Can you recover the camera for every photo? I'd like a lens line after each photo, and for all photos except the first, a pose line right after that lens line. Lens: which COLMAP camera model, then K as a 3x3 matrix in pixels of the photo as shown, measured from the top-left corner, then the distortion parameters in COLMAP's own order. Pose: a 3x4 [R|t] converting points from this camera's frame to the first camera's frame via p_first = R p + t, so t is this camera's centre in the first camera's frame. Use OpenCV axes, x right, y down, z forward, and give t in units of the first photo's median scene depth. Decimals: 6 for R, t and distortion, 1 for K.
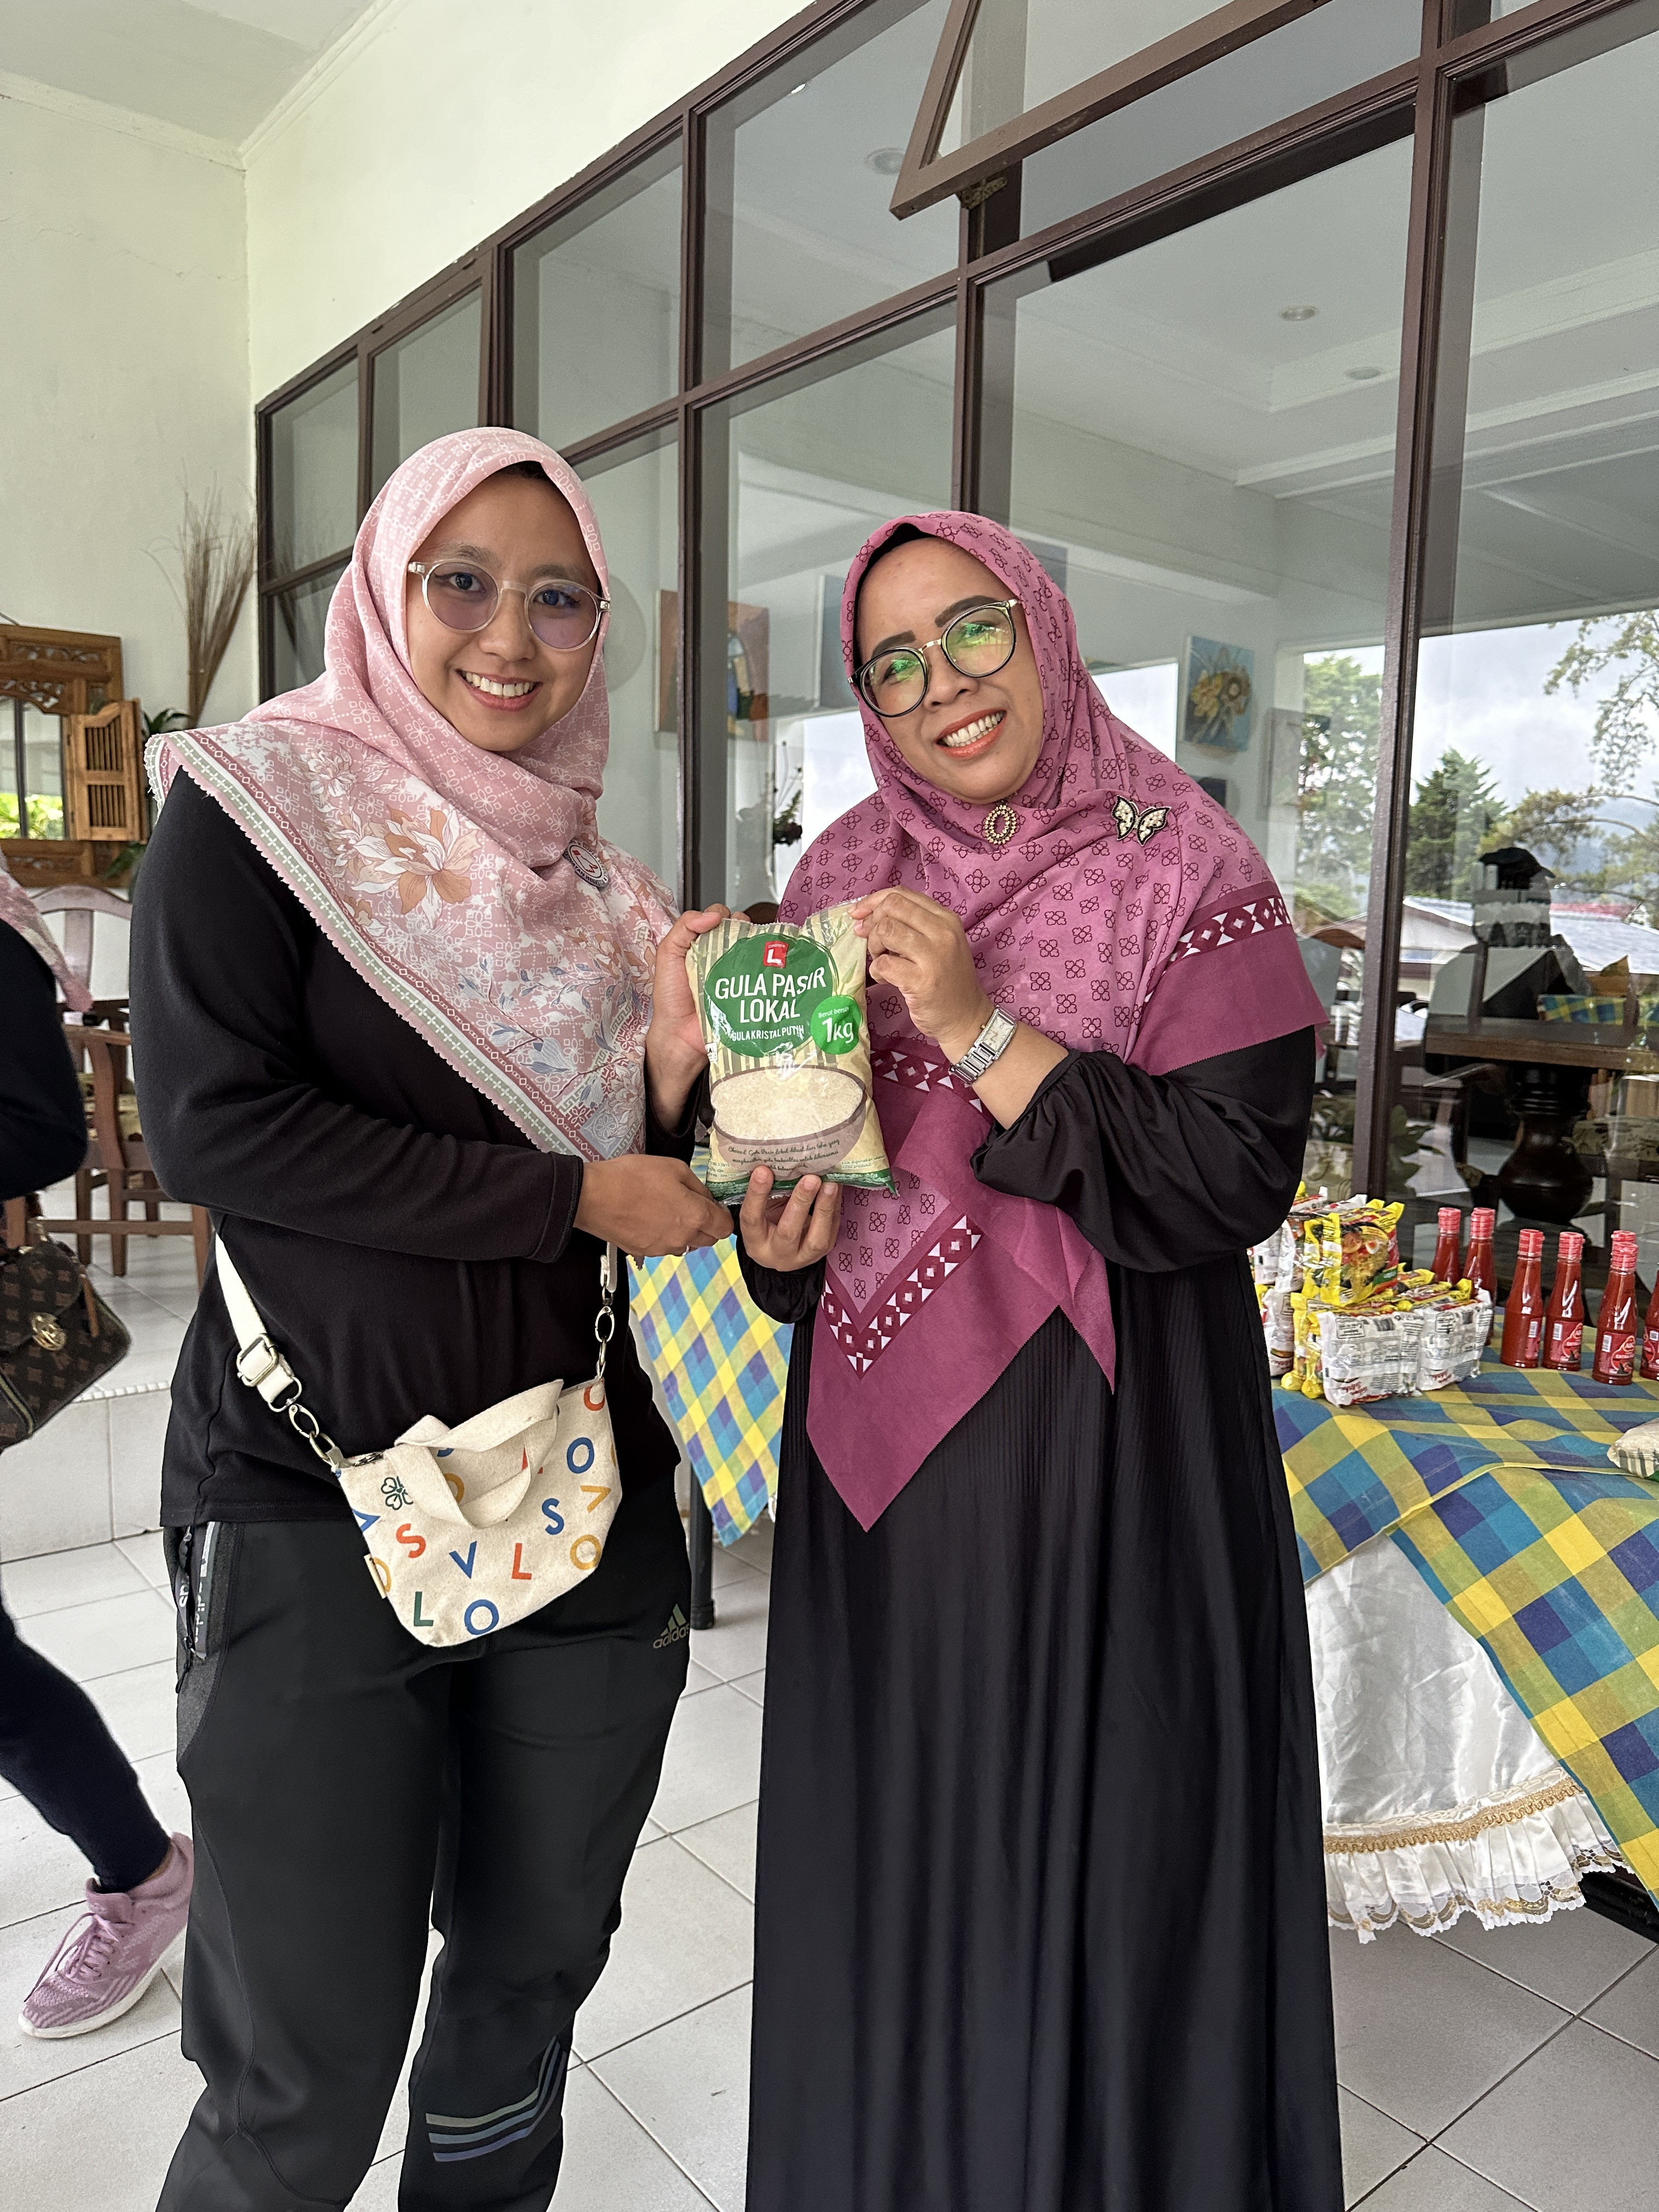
lens RADIAL K [[1566.5, 0, 829.5], [0, 1566.5, 1106.0], [0, 0, 1]] dist [0.036647, -0.045372]
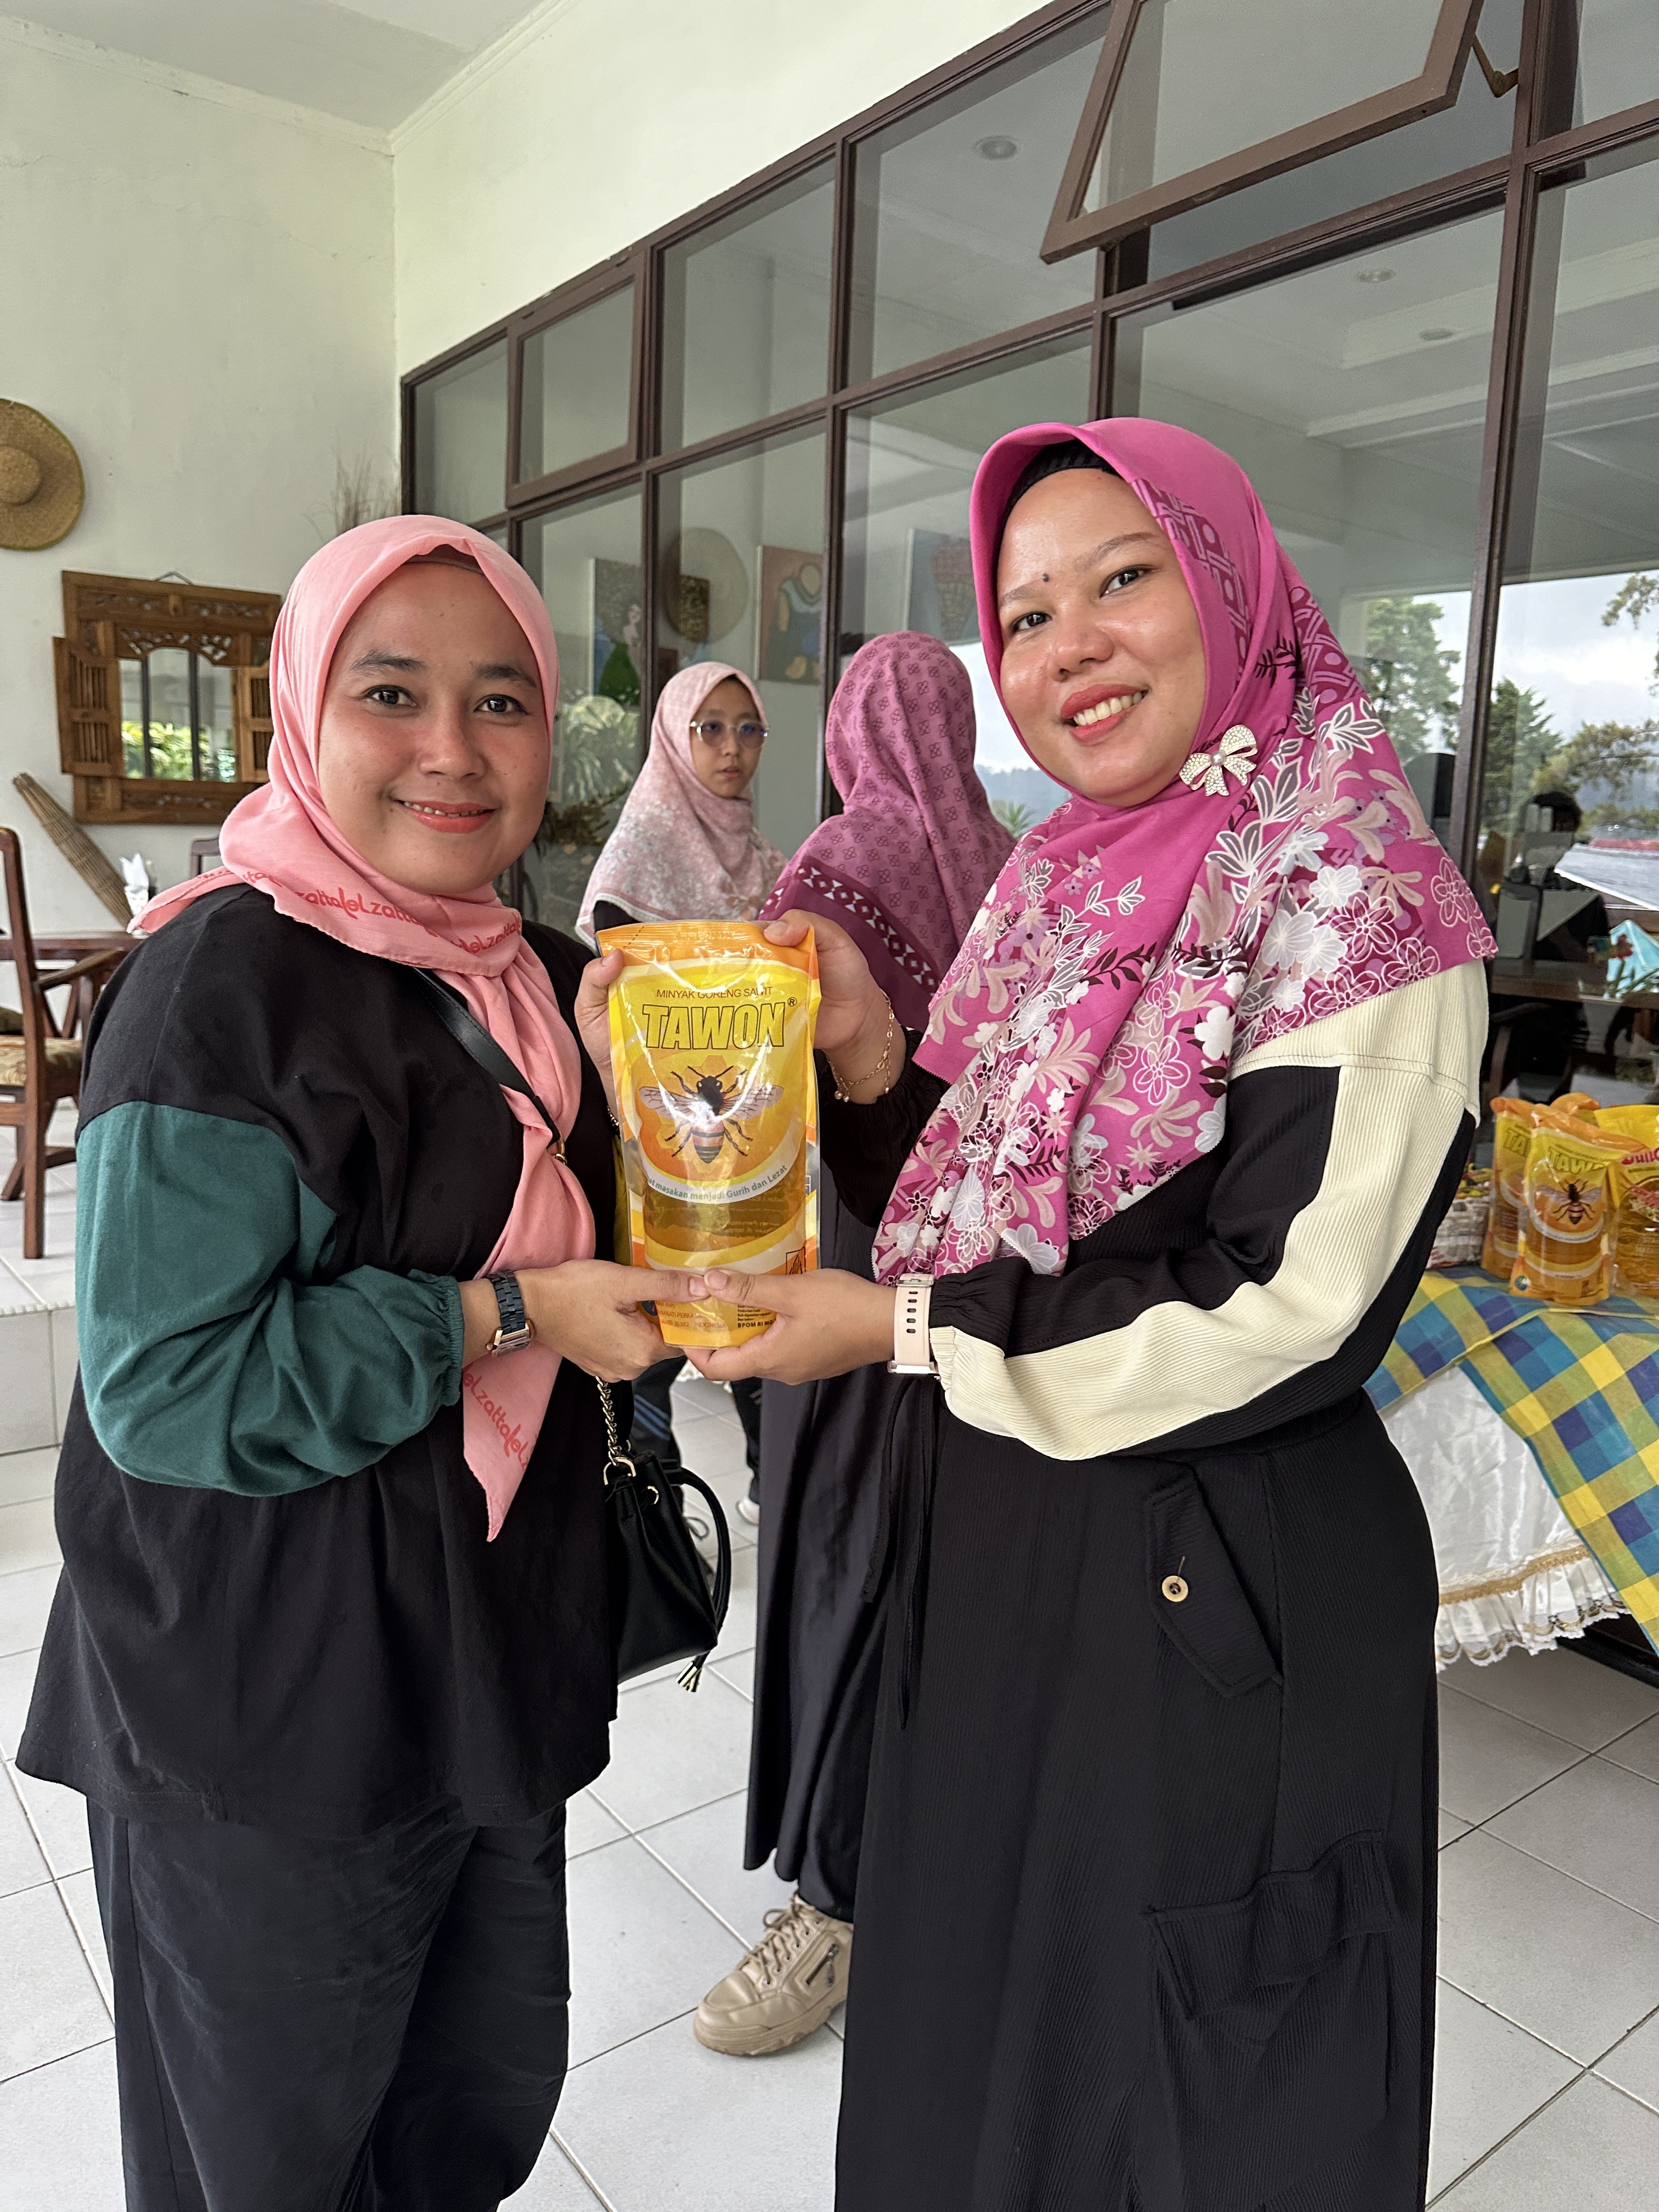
lens RADIAL K [[1567.6, 0, 813.5], [0, 1567.6, 1093.1], [0, 0, 1]] dist [0.035592, -0.048372]
pose [[0.999398, 0.014996, -0.031285, -0.042559], [-0.013808, 0.999188, 0.037853, 0.001377], [0.031827, -0.037398, 0.998793, -0.094486]]
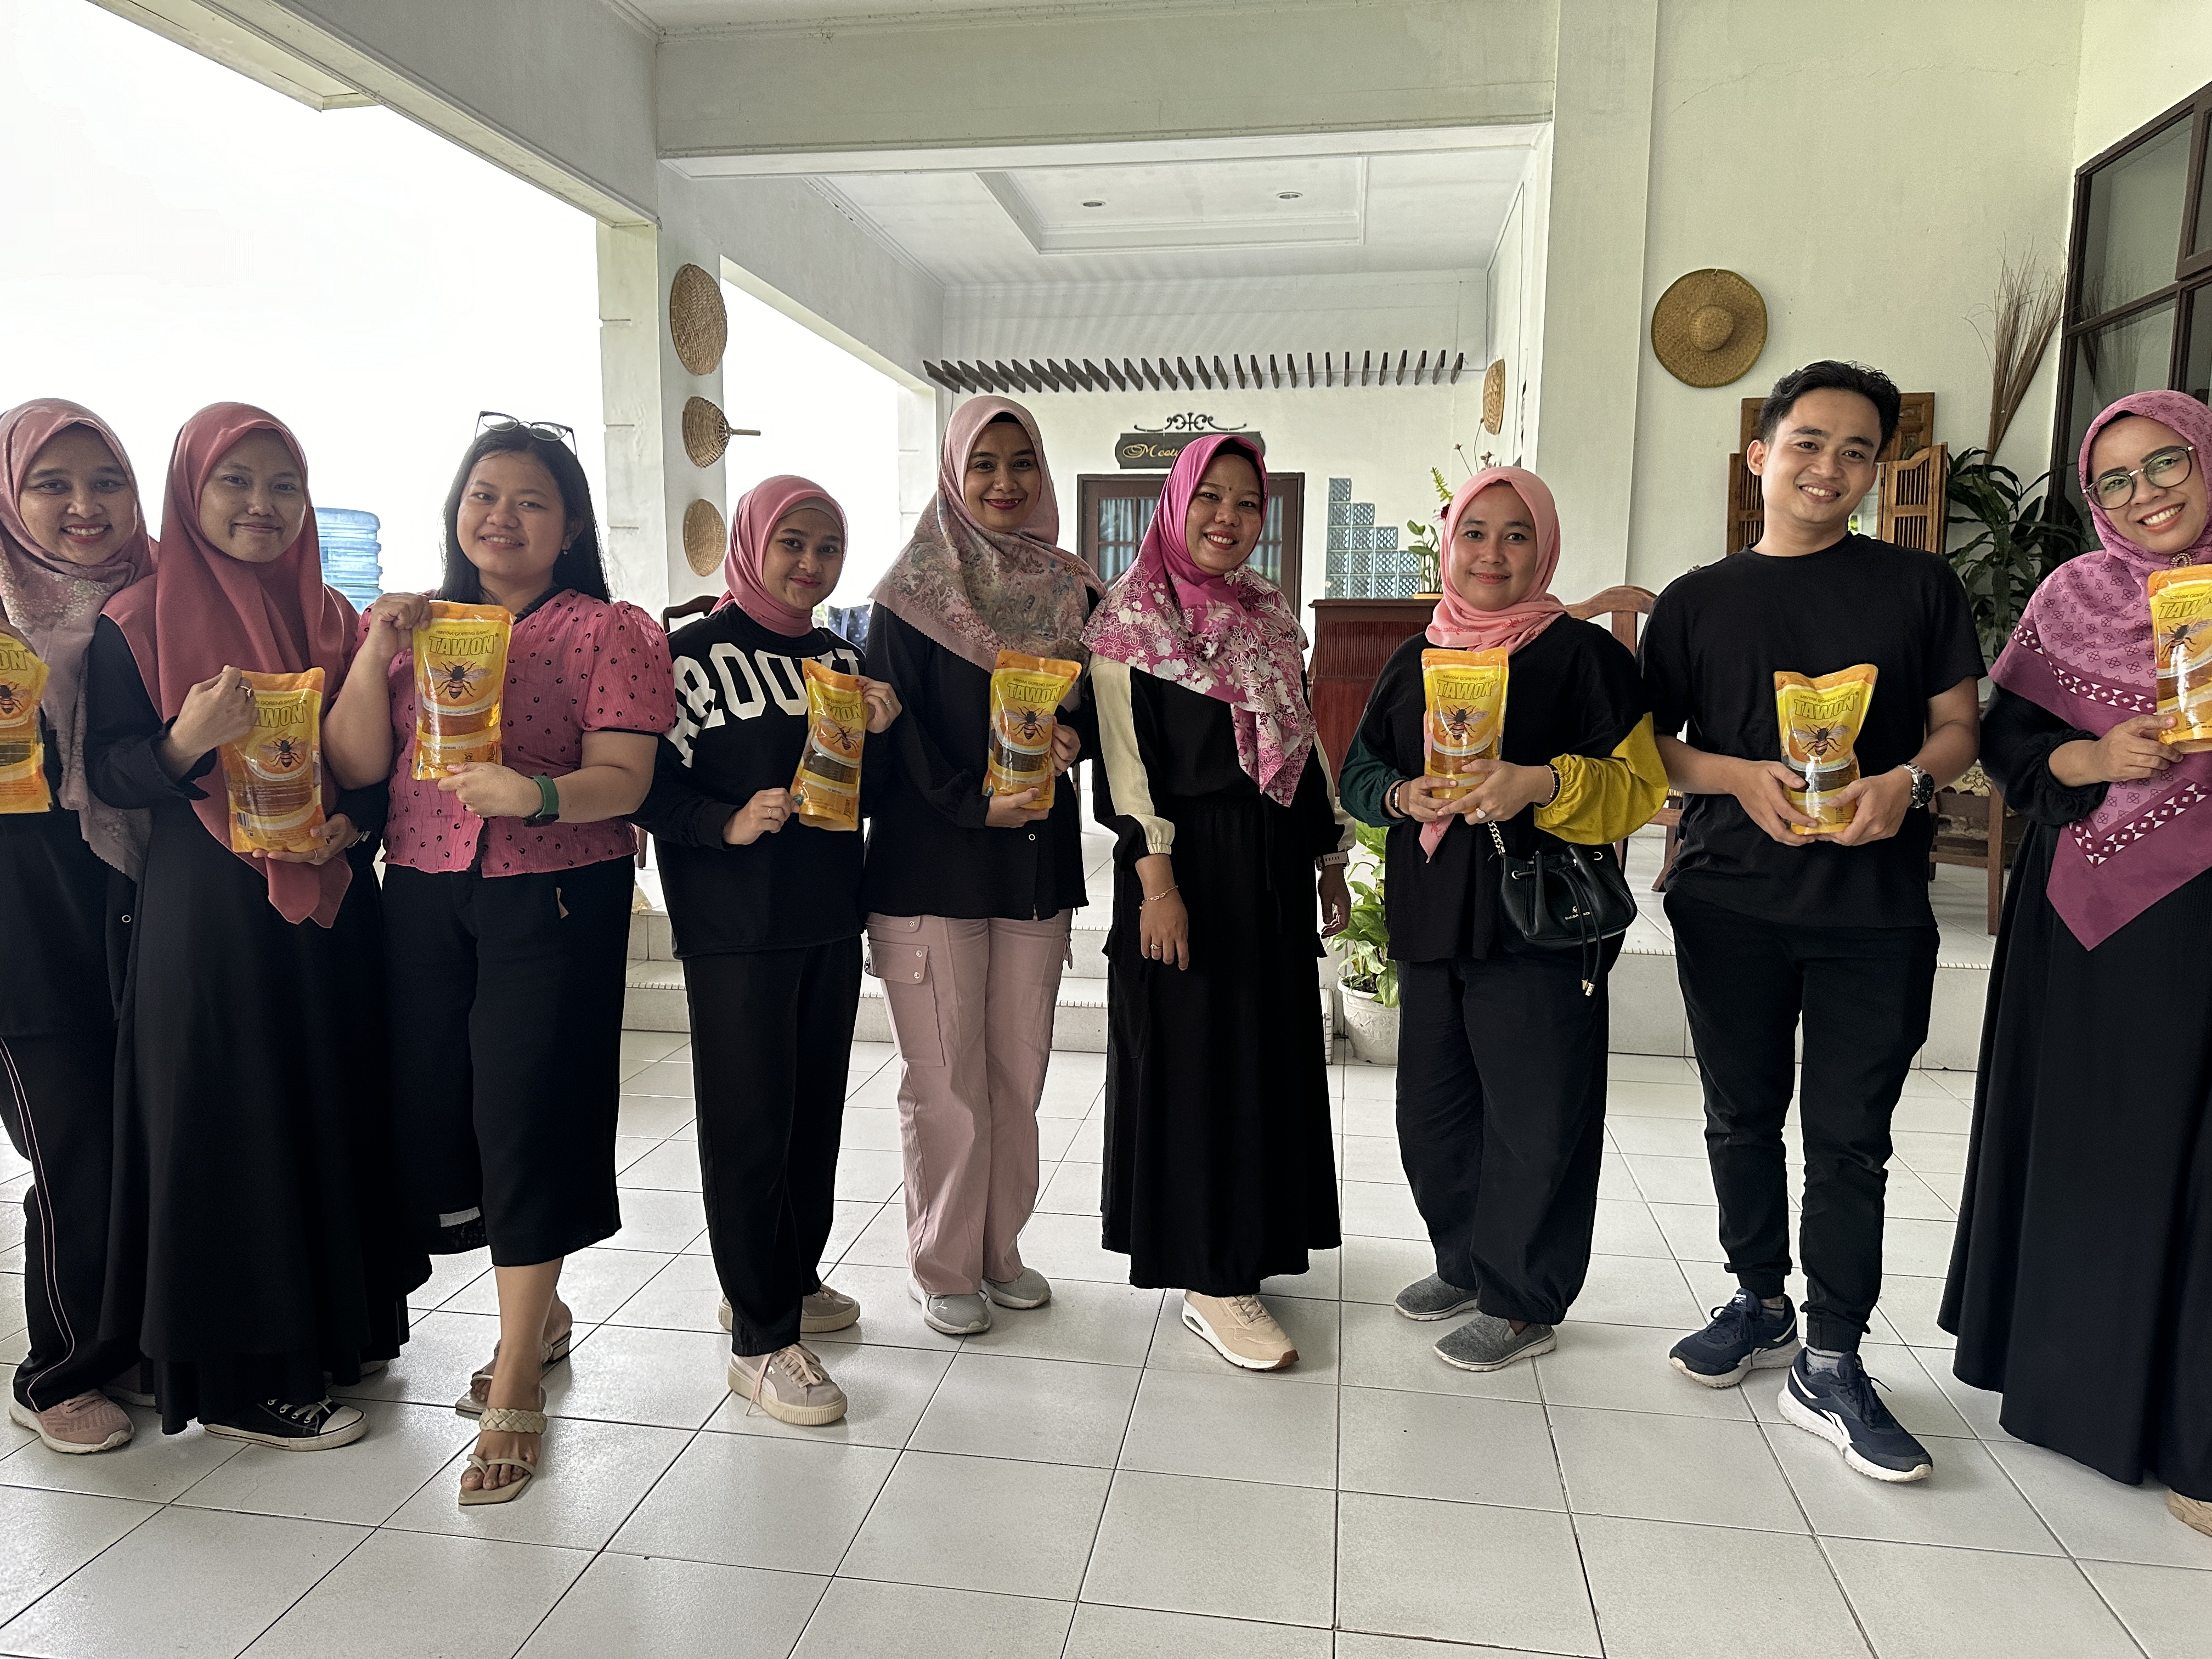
lens RADIAL K [[1567.6, 0, 1097.3], [0, 1567.6, 846.5], [0, 0, 1]] dist [0.035592, -0.048372]
pose [[0.667062, 0.083137, -0.740349, 0.048406], [-0.071513, 0.996311, 0.047445, 0.039480], [0.741562, 0.021296, 0.670547, -0.288786]]
